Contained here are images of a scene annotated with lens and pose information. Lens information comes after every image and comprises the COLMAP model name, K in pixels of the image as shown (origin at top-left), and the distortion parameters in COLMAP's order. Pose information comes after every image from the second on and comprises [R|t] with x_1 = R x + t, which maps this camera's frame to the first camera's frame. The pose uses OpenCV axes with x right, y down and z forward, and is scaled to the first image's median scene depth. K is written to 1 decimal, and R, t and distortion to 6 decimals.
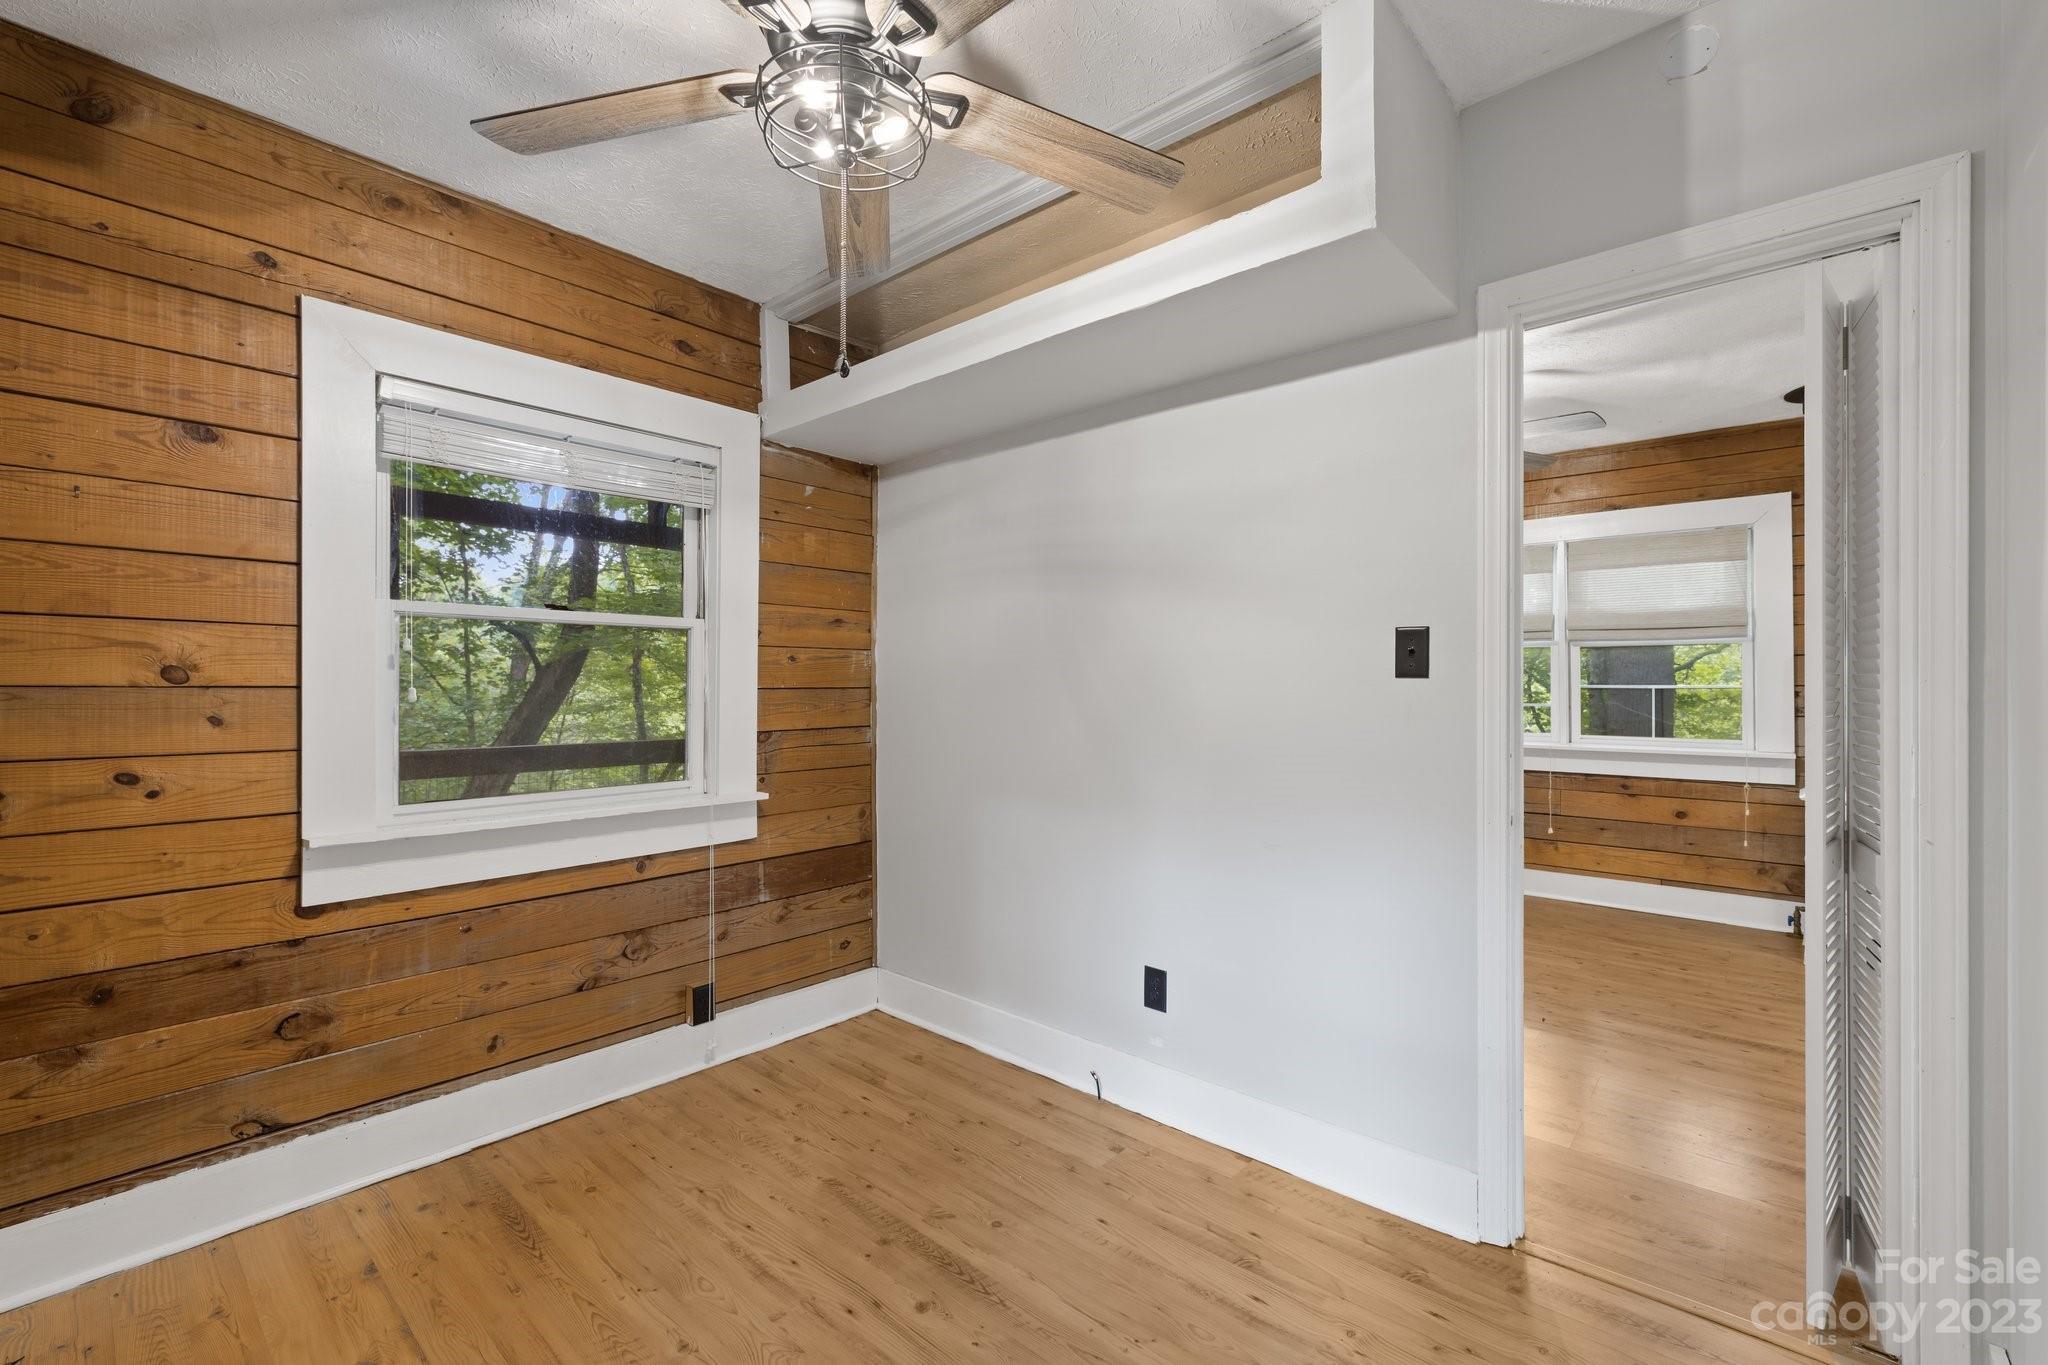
lens RADIAL K [[860.1, 0, 1020.9], [0, 860.1, 682.0], [0, 0, 1]] dist [0.000413, 0.000505]
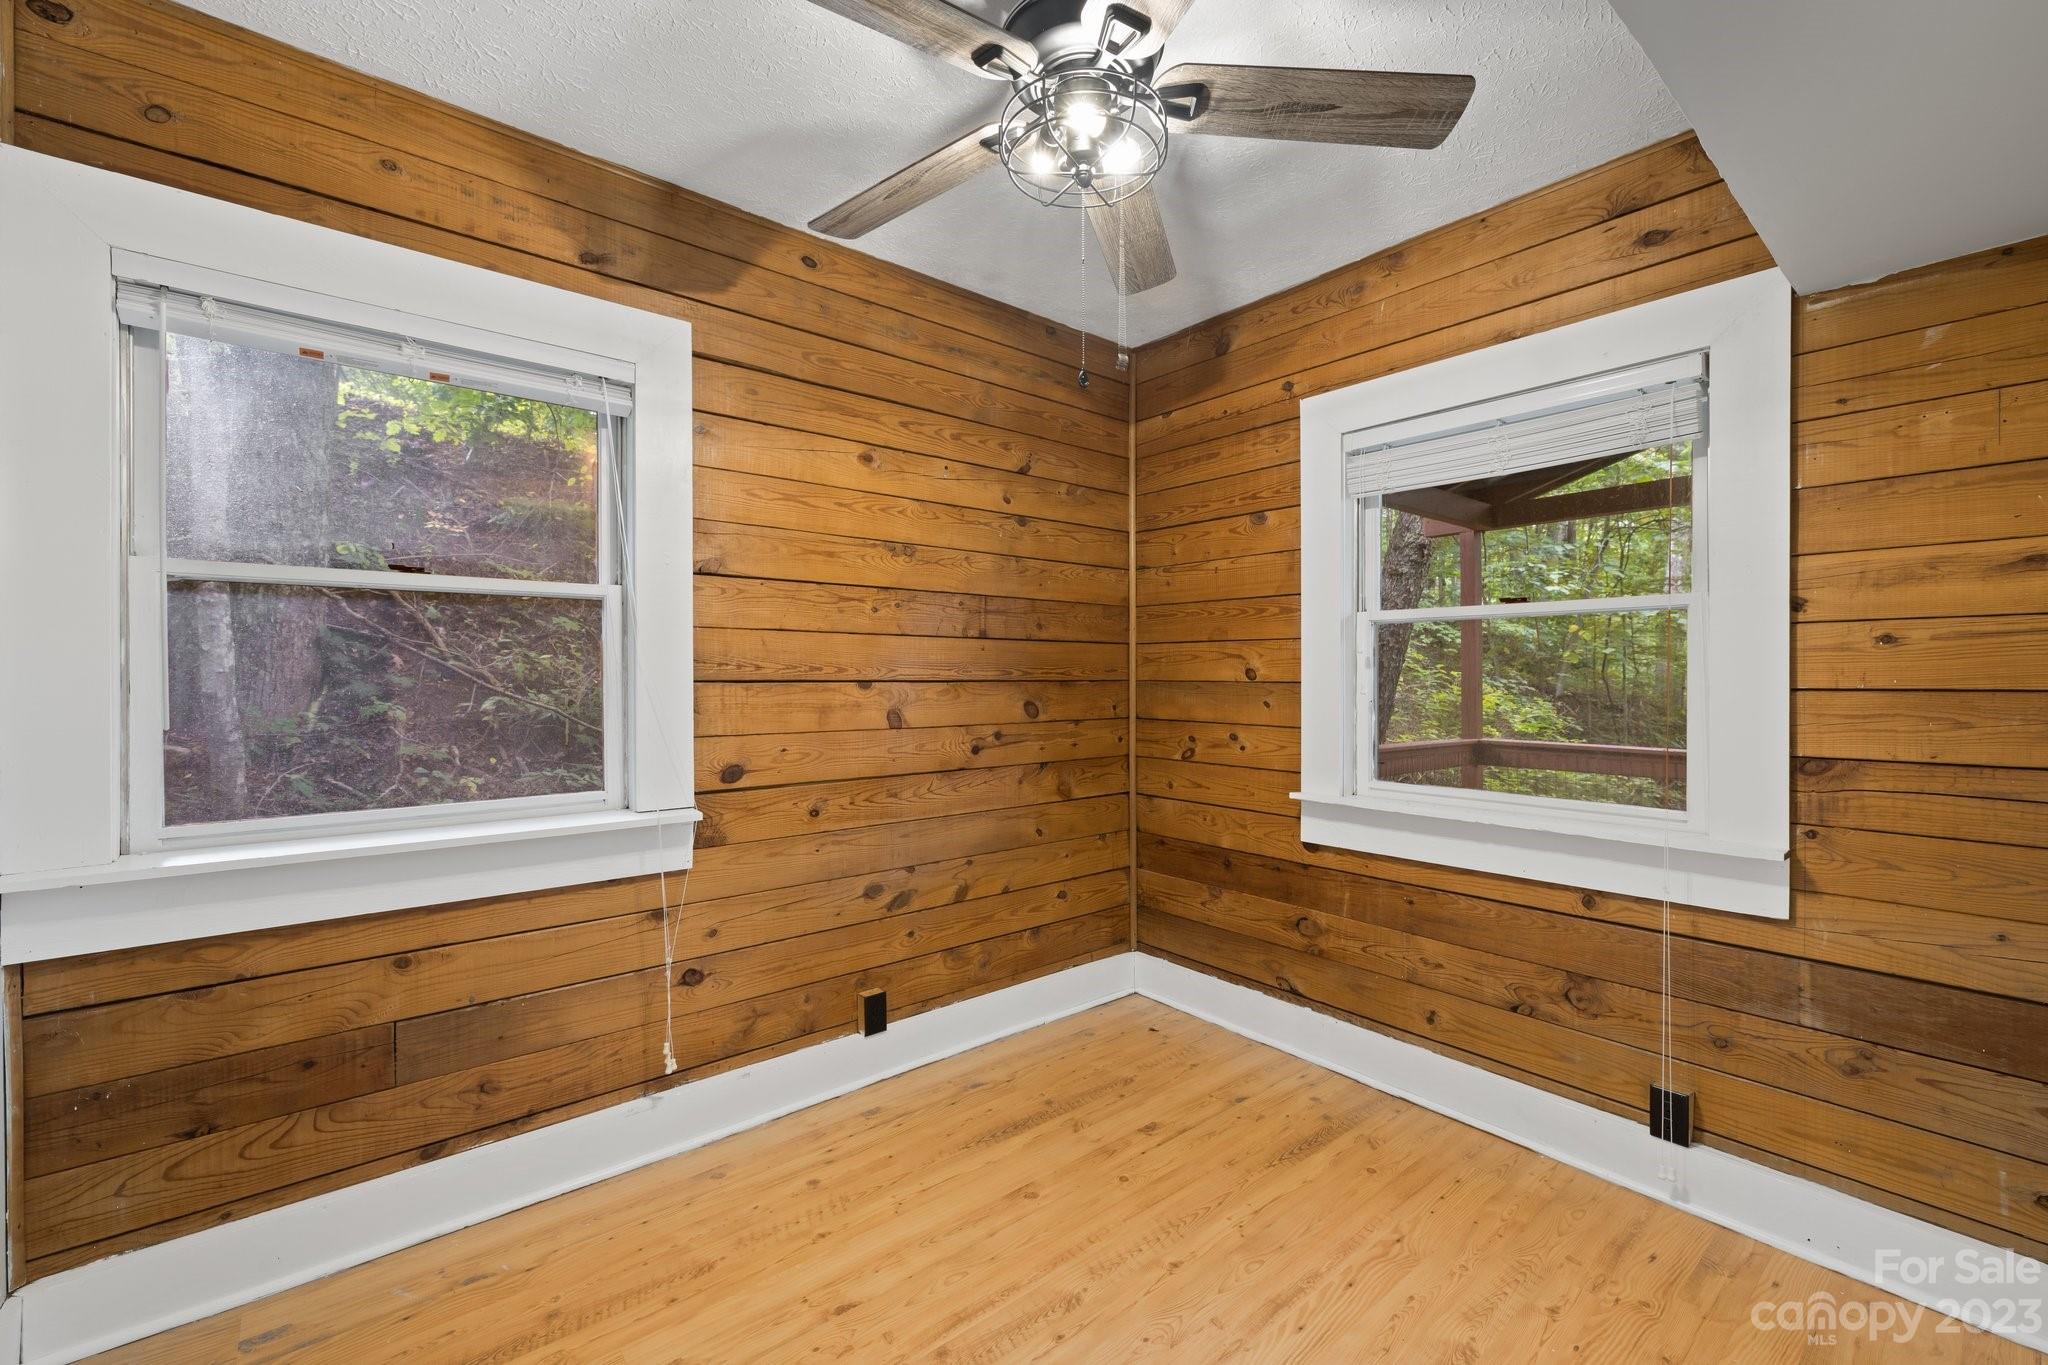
lens RADIAL K [[860.1, 0, 1032.8], [0, 860.1, 677.5], [0, 0, 1]] dist [0.000413, 0.000505]
pose [[-0.143683, 0.001811, -0.989622, 0.481103], [0.003339, 0.999994, 0.001345, -0.004944], [0.989618, -0.003112, -0.143688, 0.618509]]
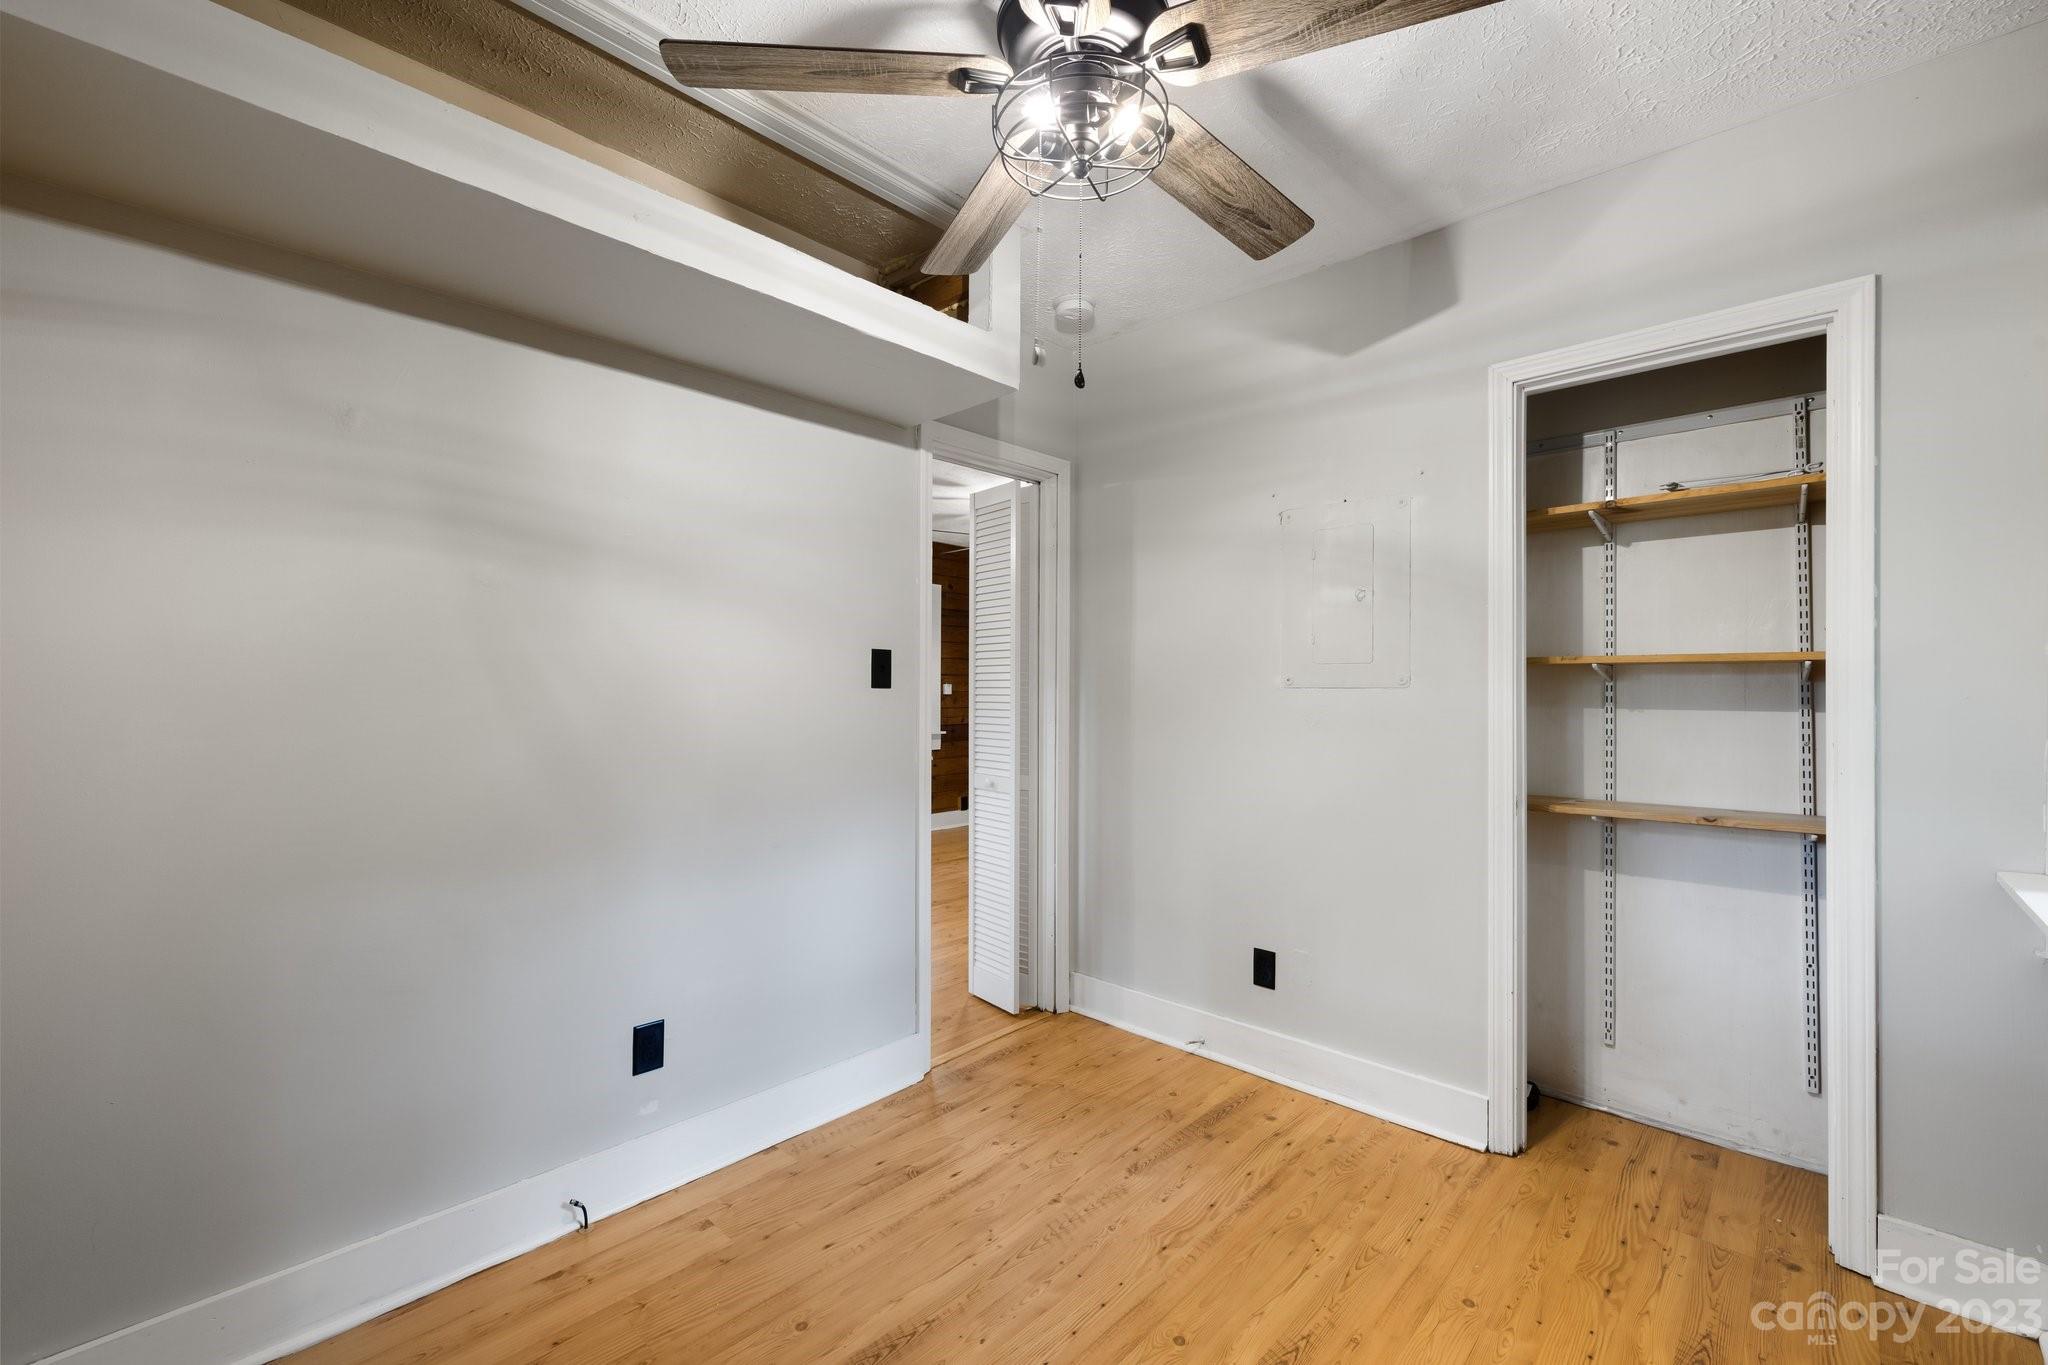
lens RADIAL K [[860.1, 0, 1012.9], [0, 860.1, 696.2], [0, 0, 1]] dist [0.000413, 0.000505]
pose [[0.035992, -0.006689, 0.999330, -1.066357], [0.001767, 0.999976, 0.006630, -0.001068], [-0.999351, 0.001528, 0.036003, 0.930801]]
